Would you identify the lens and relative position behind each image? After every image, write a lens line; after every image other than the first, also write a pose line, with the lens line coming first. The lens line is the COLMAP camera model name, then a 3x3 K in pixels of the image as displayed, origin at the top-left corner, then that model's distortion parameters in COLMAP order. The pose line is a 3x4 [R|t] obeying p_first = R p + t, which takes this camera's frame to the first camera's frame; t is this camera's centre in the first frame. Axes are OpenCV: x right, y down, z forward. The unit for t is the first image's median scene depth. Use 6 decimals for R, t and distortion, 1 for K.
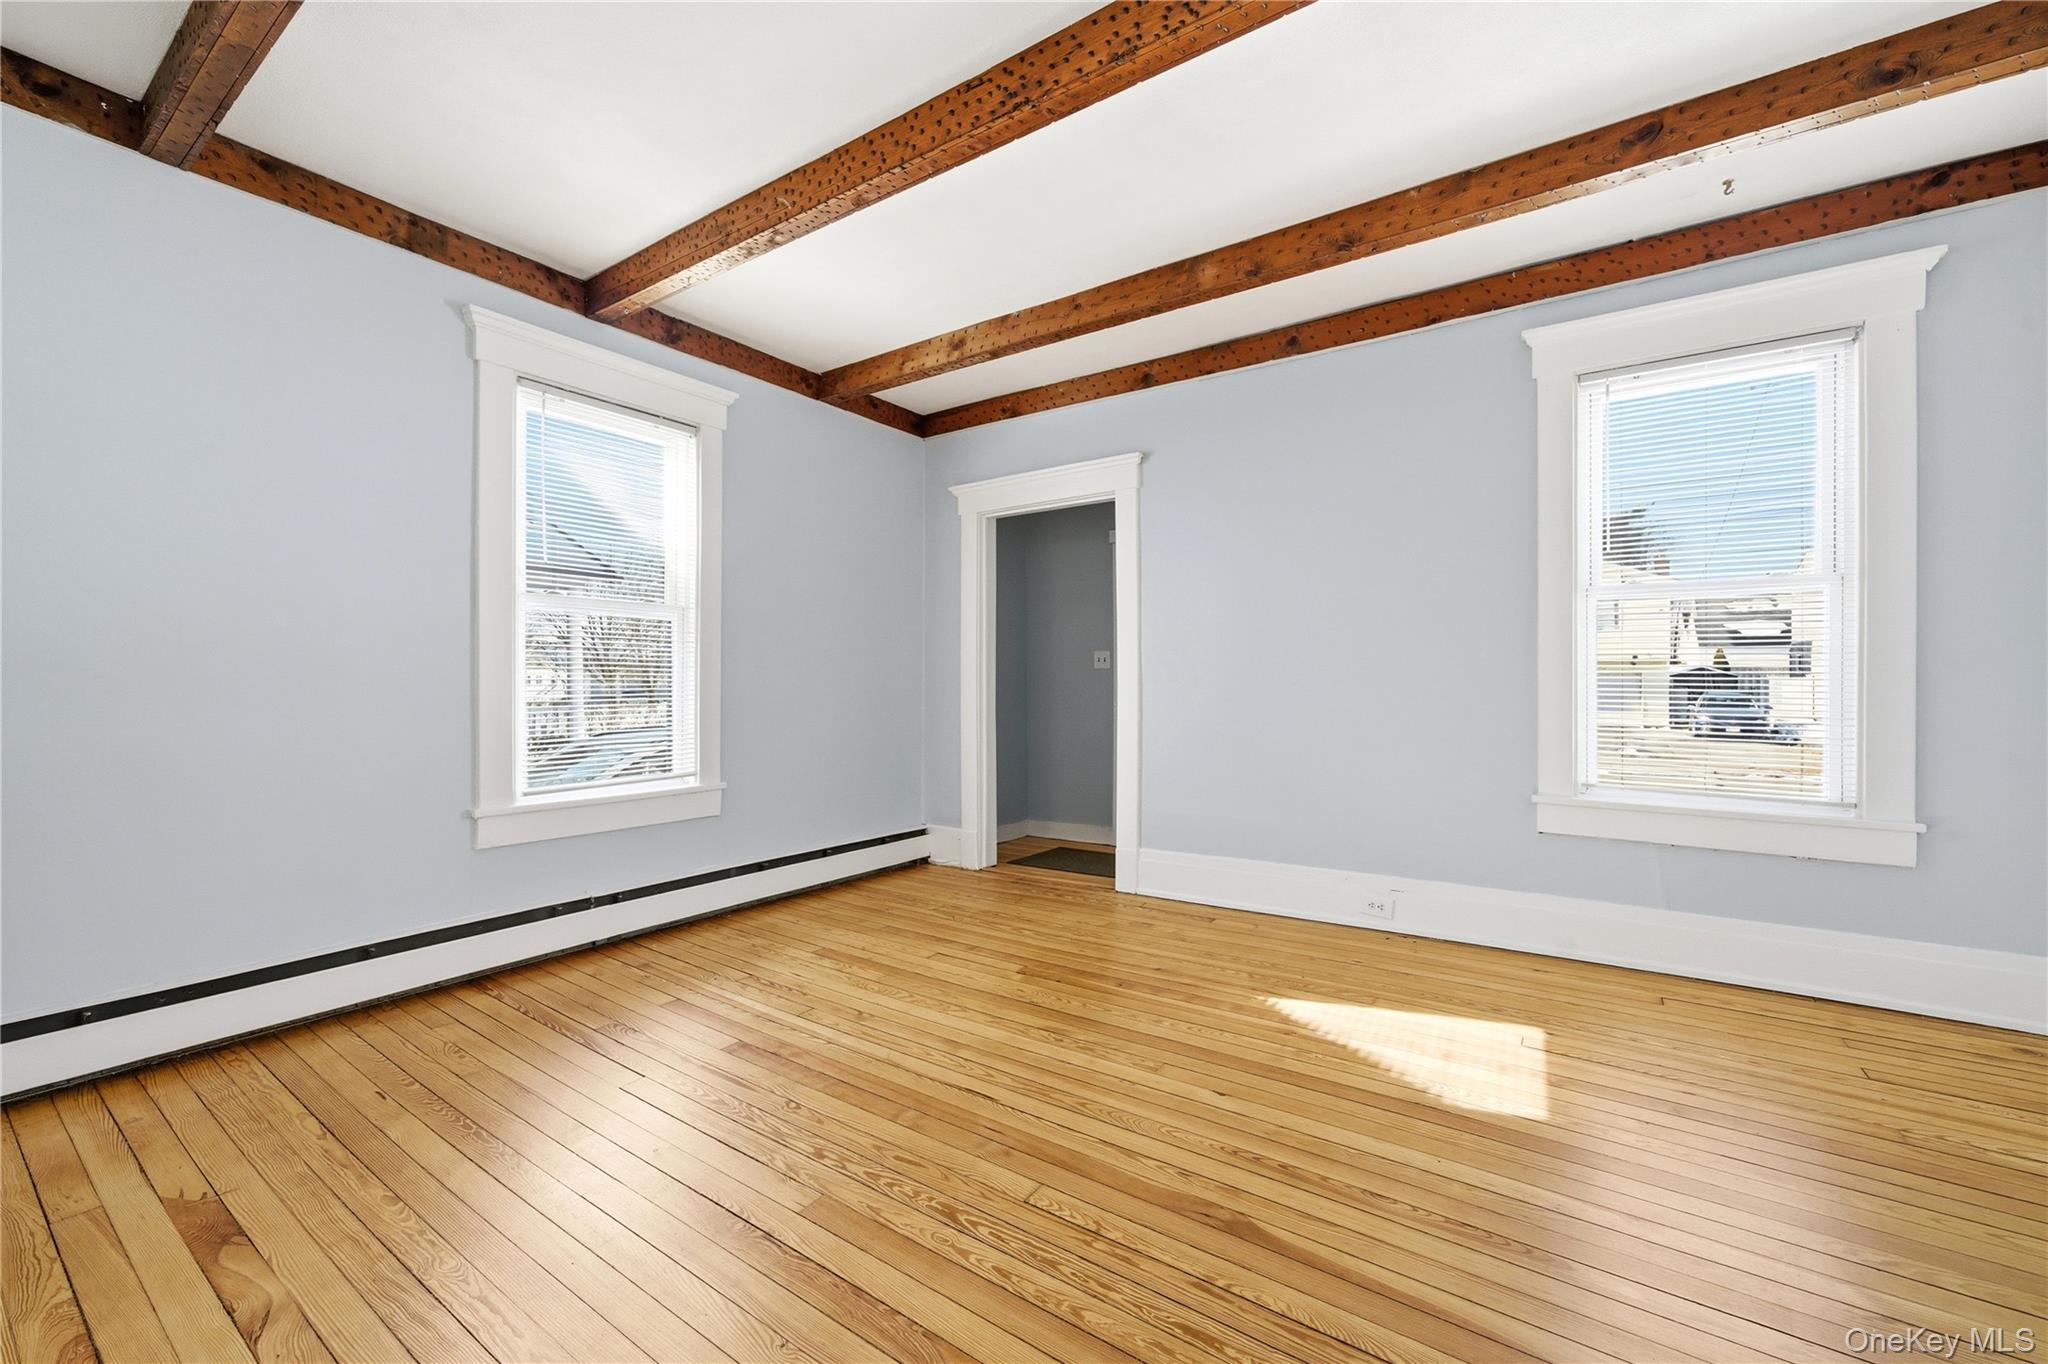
lens RADIAL K [[814.7, 0, 1022.7], [0, 814.7, 678.5], [0, 0, 1]] dist [-0.025669, 0.008769]
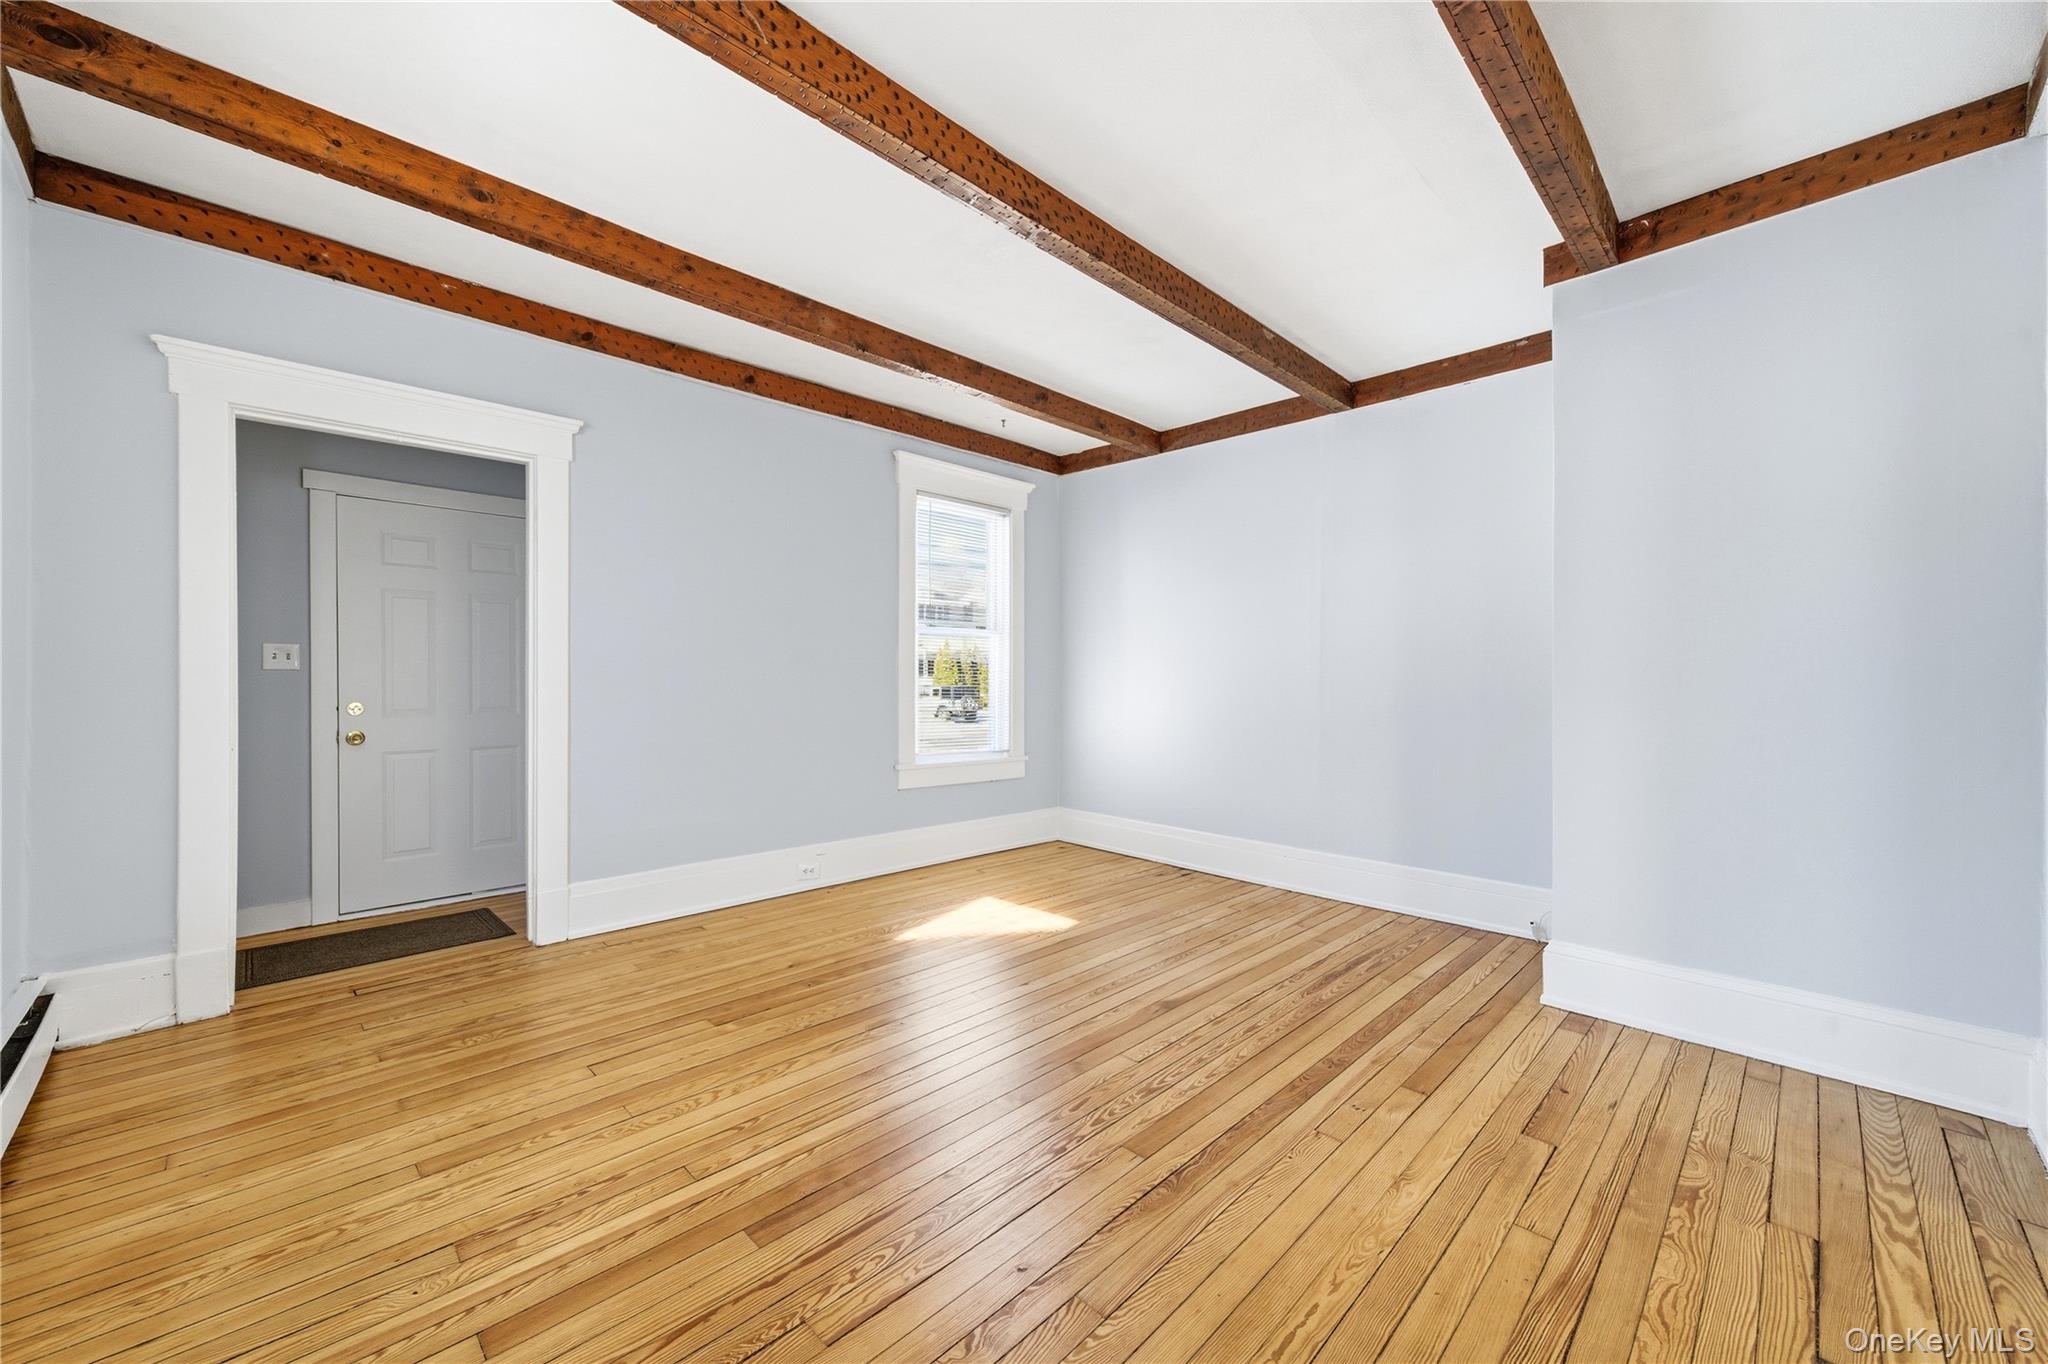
lens RADIAL K [[785.9, 0, 1012.7], [0, 785.9, 676.5], [0, 0, 1]] dist [-0.010894, 0.001372]
pose [[0.187800, 0.009872, 0.982158, -0.821168], [-0.005267, 0.999945, -0.009044, -0.005711], [-0.982193, -0.003475, 0.187841, 0.569372]]
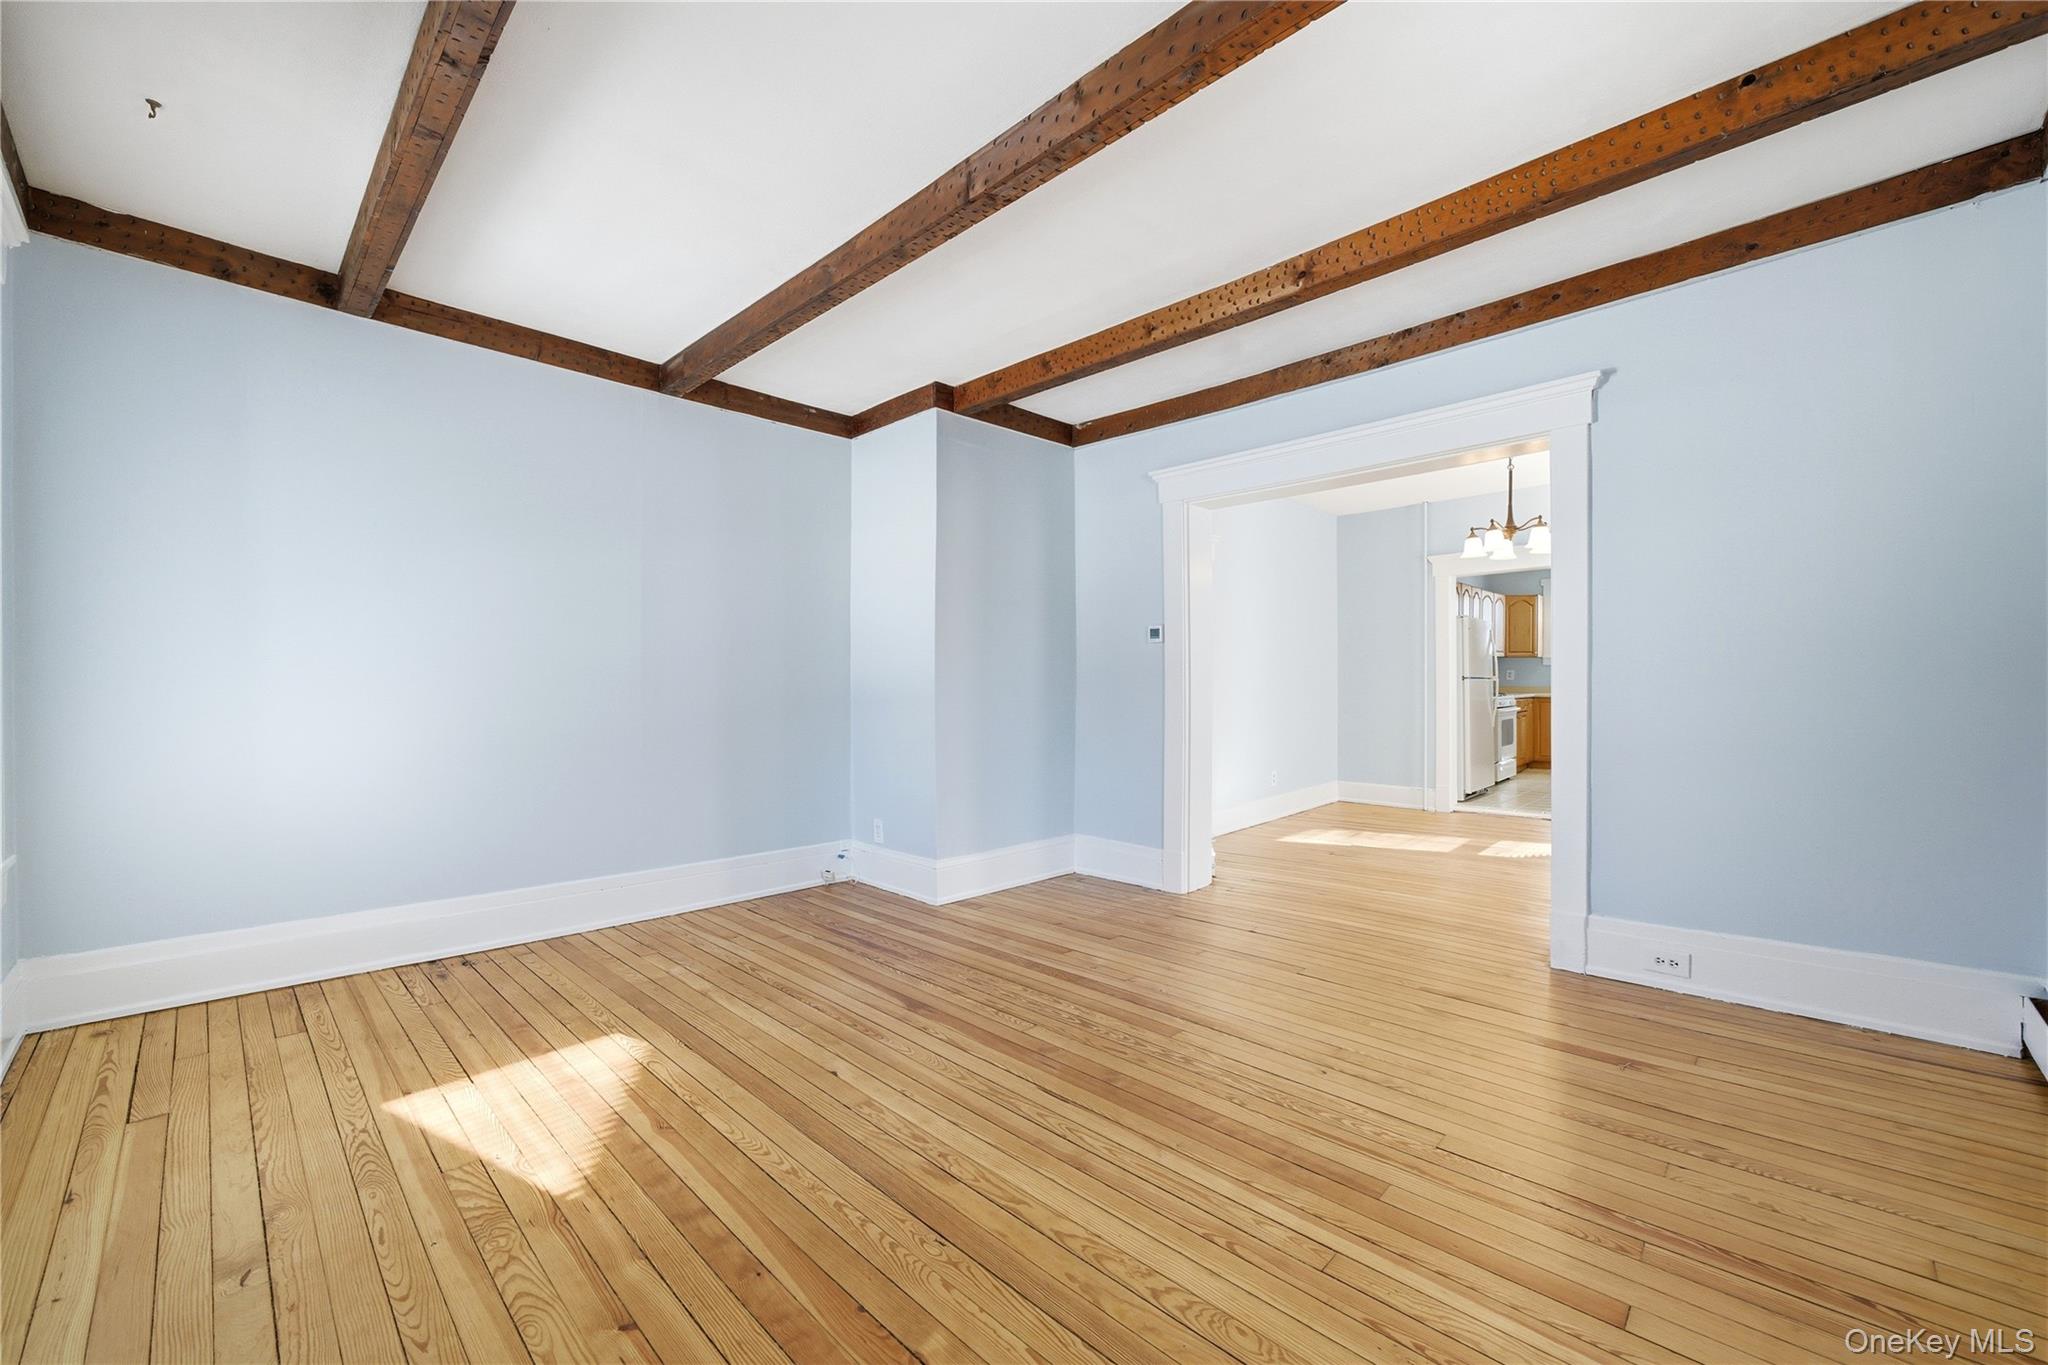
lens RADIAL K [[814.7, 0, 1032.8], [0, 814.7, 672.9], [0, 0, 1]] dist [-0.025669, 0.008769]
pose [[-0.987752, 0.006482, 0.155895, -0.141076], [0.004085, 0.999869, -0.015689, -0.003205], [-0.155976, -0.014860, -0.987649, 1.514080]]
